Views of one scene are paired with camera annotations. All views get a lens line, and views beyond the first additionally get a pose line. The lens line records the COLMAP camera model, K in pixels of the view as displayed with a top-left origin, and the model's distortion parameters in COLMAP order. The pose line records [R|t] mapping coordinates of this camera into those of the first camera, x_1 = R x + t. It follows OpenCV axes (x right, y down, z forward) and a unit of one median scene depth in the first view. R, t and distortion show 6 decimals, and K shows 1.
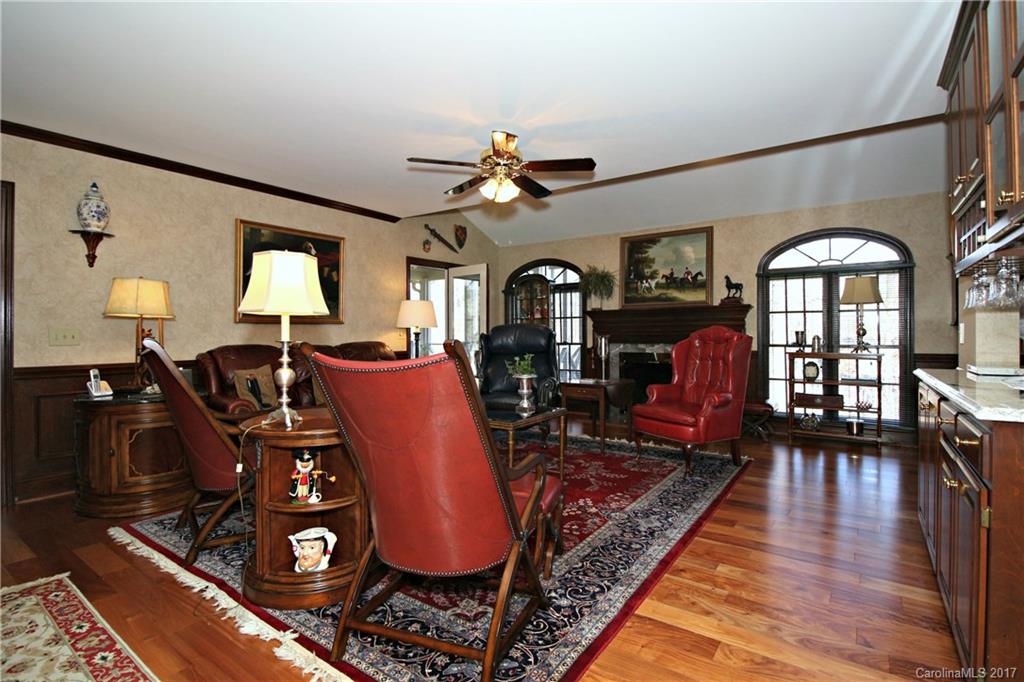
lens RADIAL K [[490.0, 0, 503.8], [0, 490.0, 337.2], [0, 0, 1]] dist [-0.031470, 0.000494]
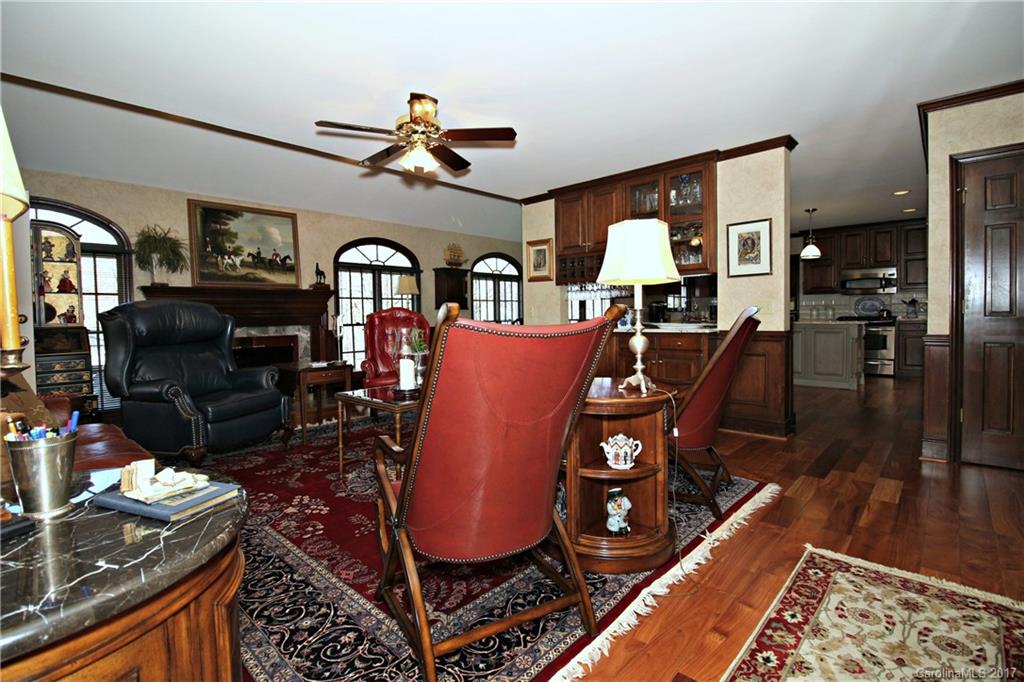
lens RADIAL K [[471.9, 0, 505.7], [0, 471.9, 337.9], [0, 0, 1]] dist [0.014805, -0.000958]
pose [[0.147224, -0.048966, 0.987890, -0.589384], [0.015375, 0.998766, 0.047214, -0.000516], [-0.988984, 0.008238, 0.147795, 0.442015]]
